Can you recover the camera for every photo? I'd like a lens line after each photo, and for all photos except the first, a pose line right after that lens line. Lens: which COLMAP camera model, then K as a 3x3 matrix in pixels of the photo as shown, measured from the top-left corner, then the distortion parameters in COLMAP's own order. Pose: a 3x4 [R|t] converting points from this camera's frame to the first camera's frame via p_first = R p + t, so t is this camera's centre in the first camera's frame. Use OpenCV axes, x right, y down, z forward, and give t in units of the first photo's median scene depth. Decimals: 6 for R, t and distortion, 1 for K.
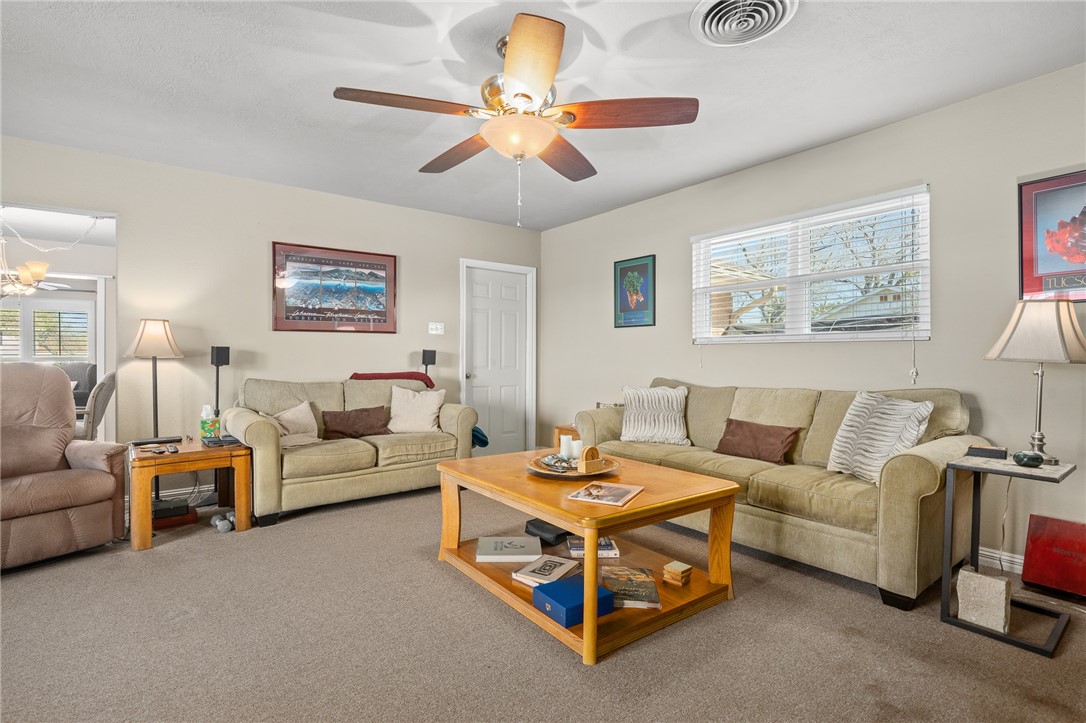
lens RADIAL K [[517.9, 0, 555.2], [0, 517.9, 358.8], [0, 0, 1]] dist [0.005325, -0.001343]
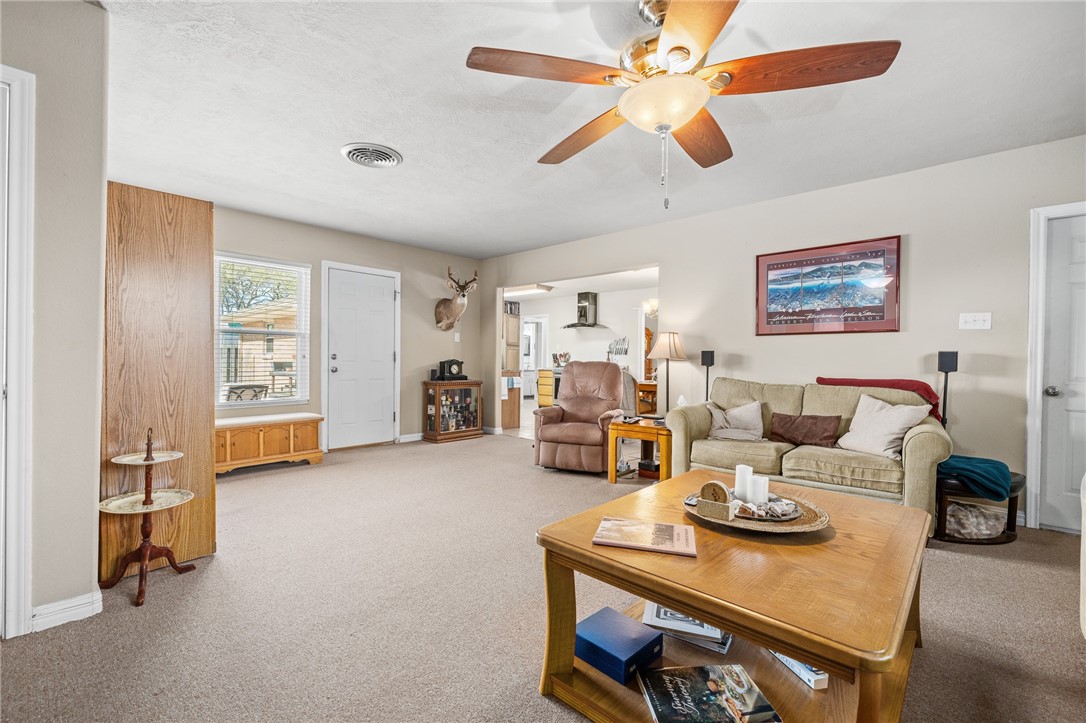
lens RADIAL K [[483.9, 0, 545.2], [0, 483.9, 363.6], [0, 0, 1]] dist [0.001786, 0.000403]
pose [[0.171973, 0.011416, -0.985036, 0.384920], [-0.012967, 0.999872, 0.009324, 0.001391], [0.985016, 0.011170, 0.172099, 0.364621]]
